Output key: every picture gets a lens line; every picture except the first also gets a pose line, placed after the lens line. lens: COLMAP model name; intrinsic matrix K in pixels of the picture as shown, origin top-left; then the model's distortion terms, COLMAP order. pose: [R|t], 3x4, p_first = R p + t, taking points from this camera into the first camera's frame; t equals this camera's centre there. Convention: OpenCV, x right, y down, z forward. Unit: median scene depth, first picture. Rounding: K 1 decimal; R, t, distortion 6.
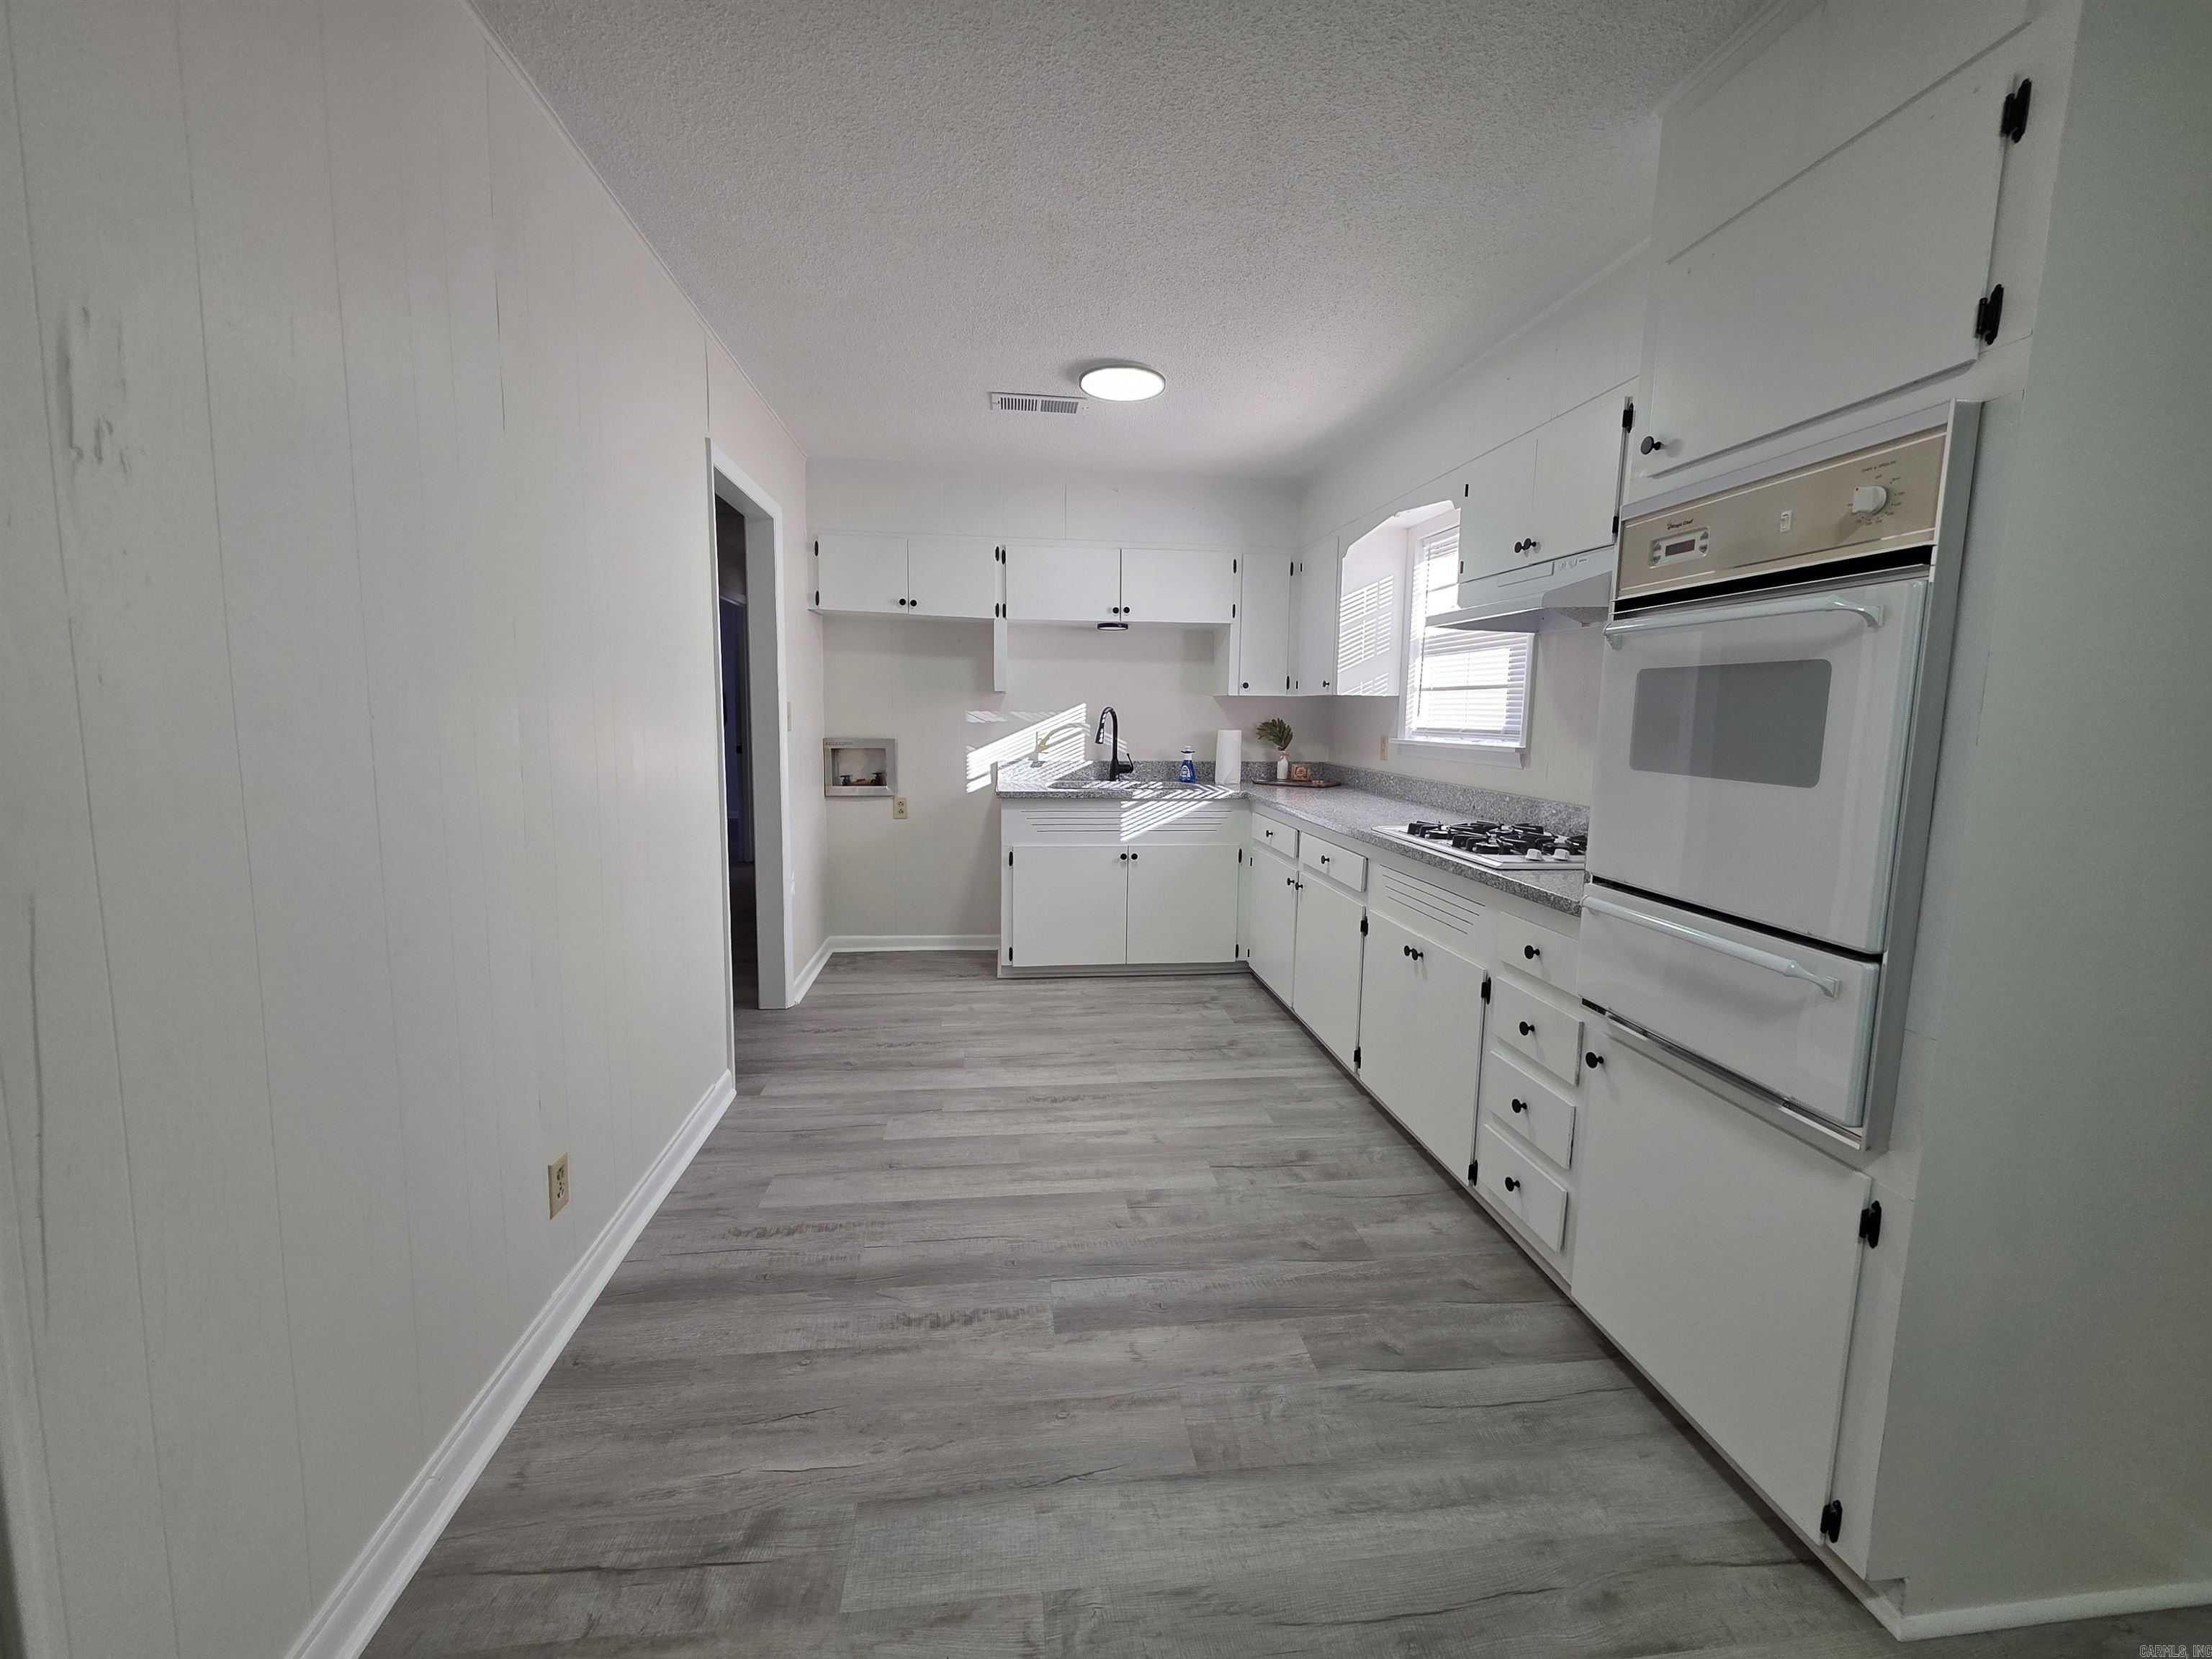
lens RADIAL K [[865.3, 0, 1126.0], [0, 865.3, 818.6], [0, 0, 1]] dist [0.001969, -0.000127]
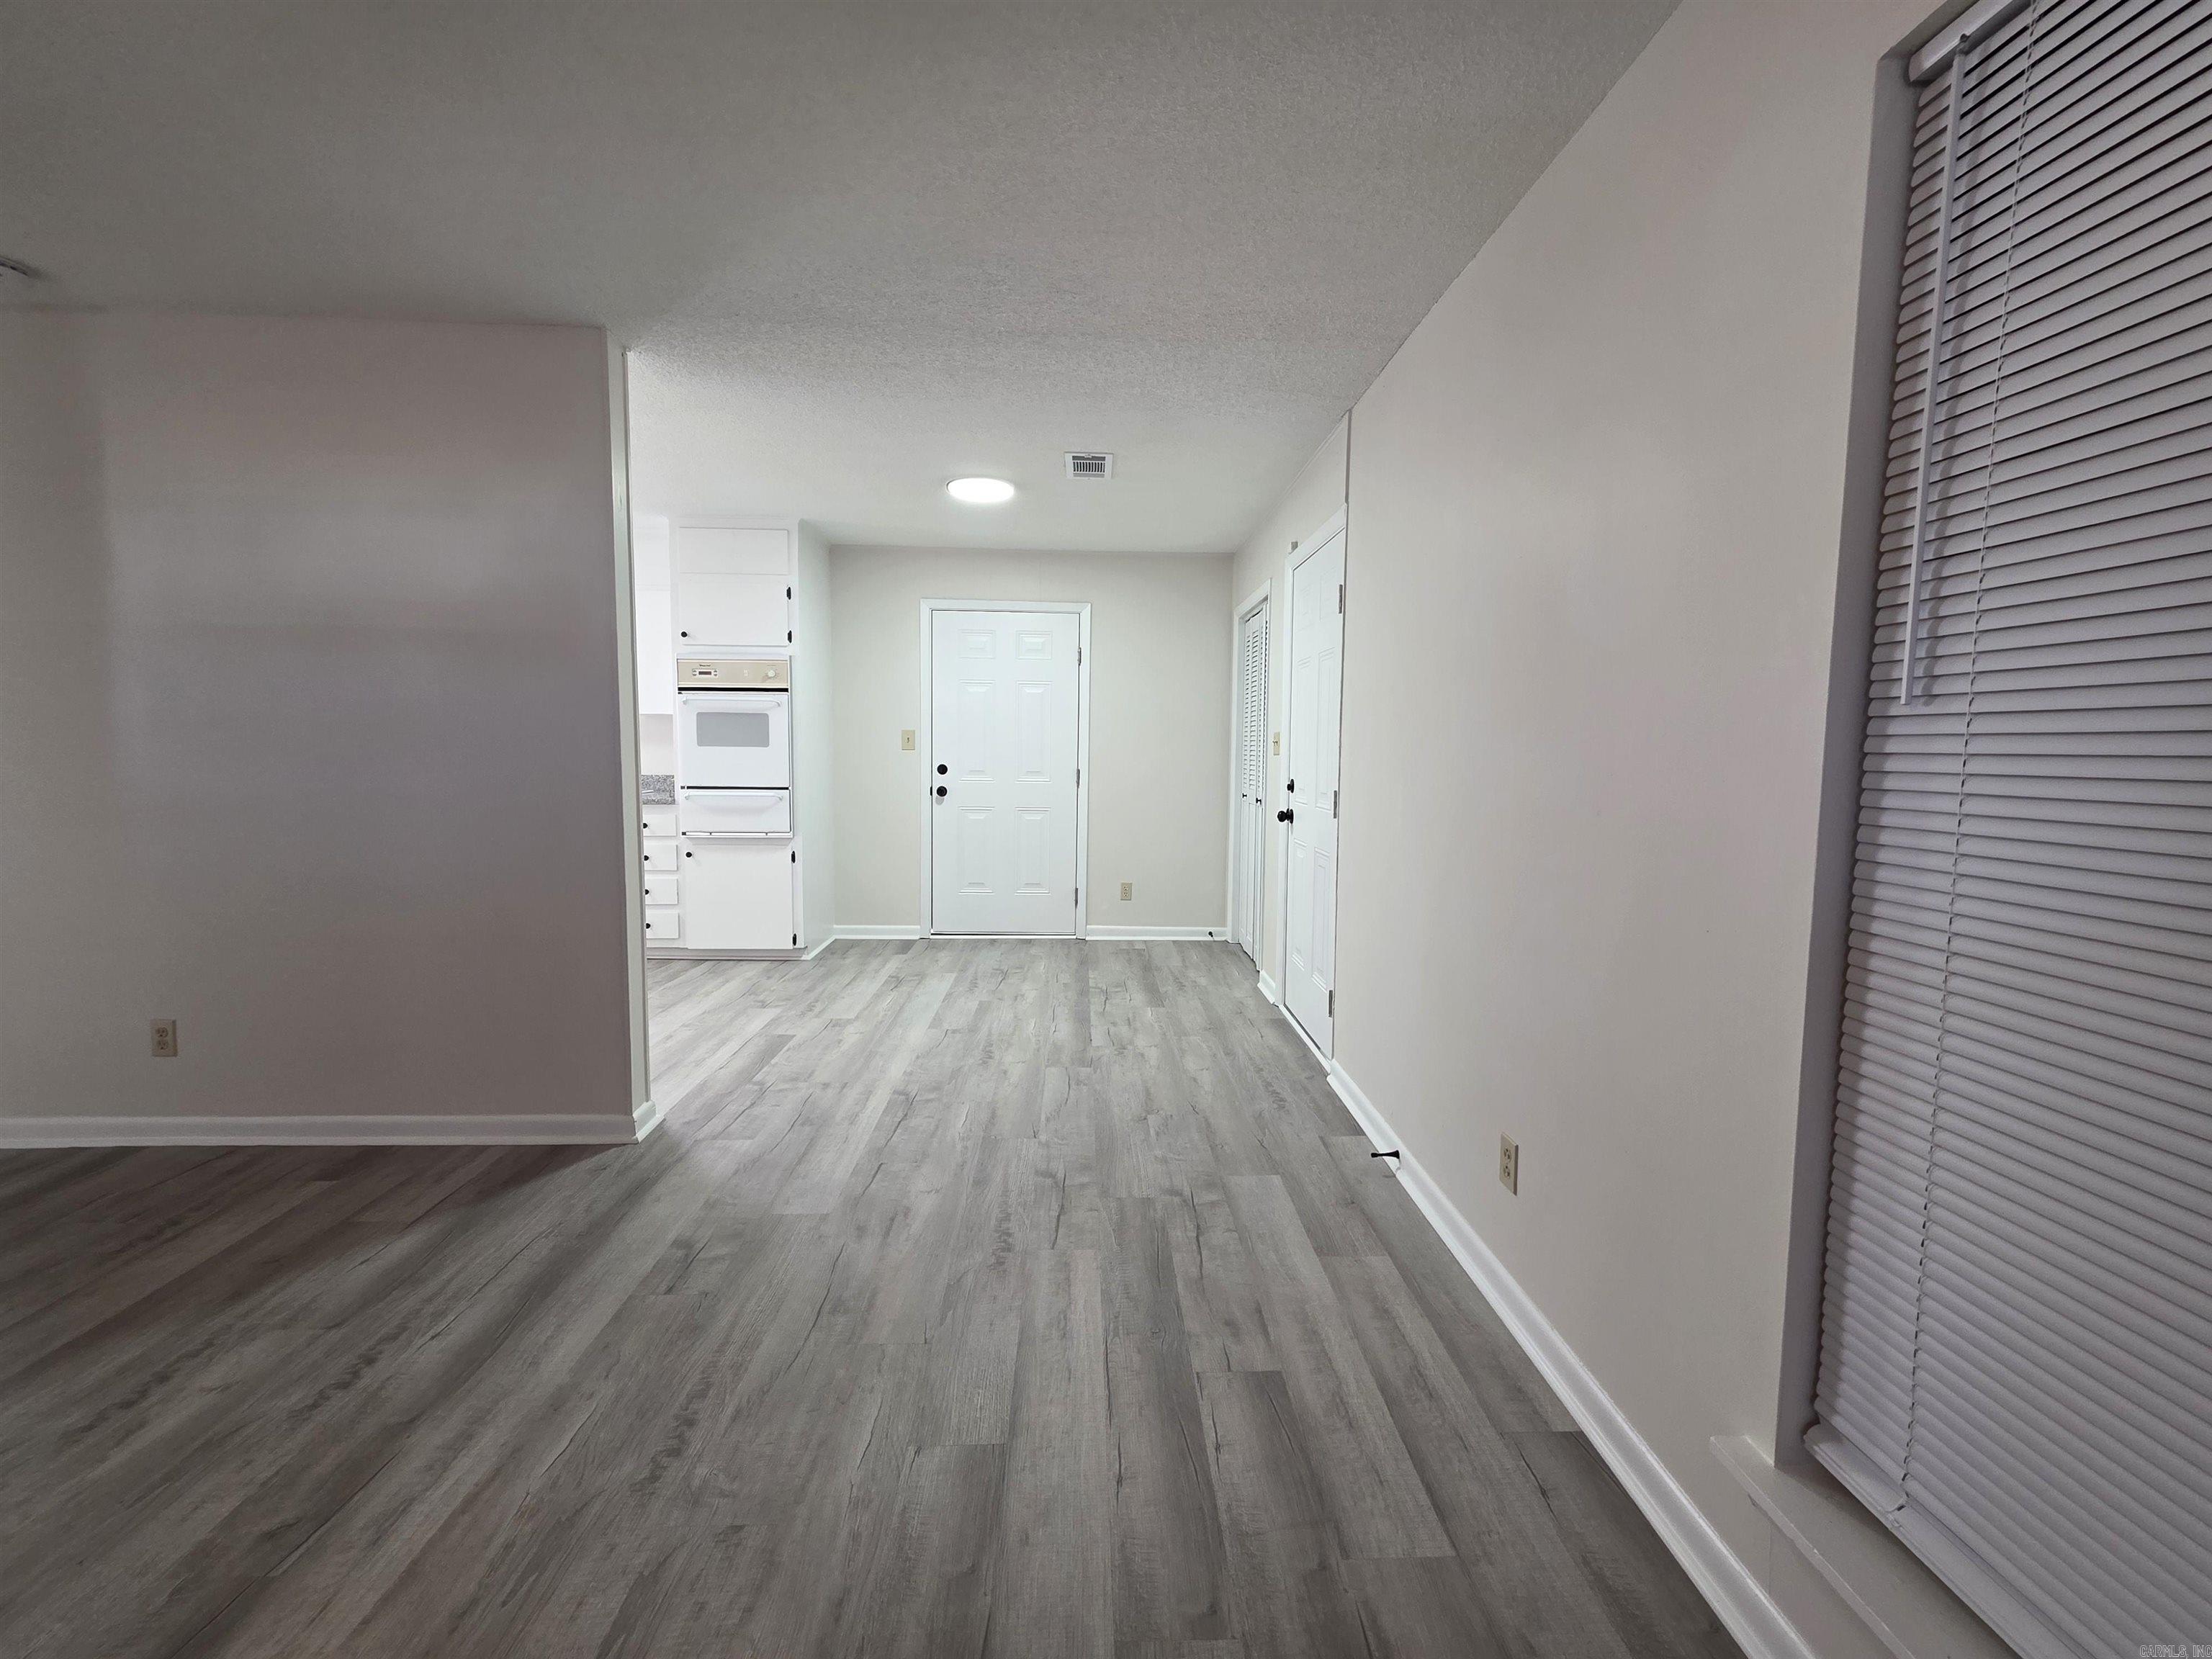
lens RADIAL K [[891.0, 0, 1108.3], [0, 891.0, 812.2], [0, 0, 1]] dist [0.008931, -0.003742]
pose [[0.111187, -0.105997, 0.988131, -1.972618], [0.107720, 0.989723, 0.094047, 0.026764], [-0.987944, 0.095984, 0.121462, -0.613927]]
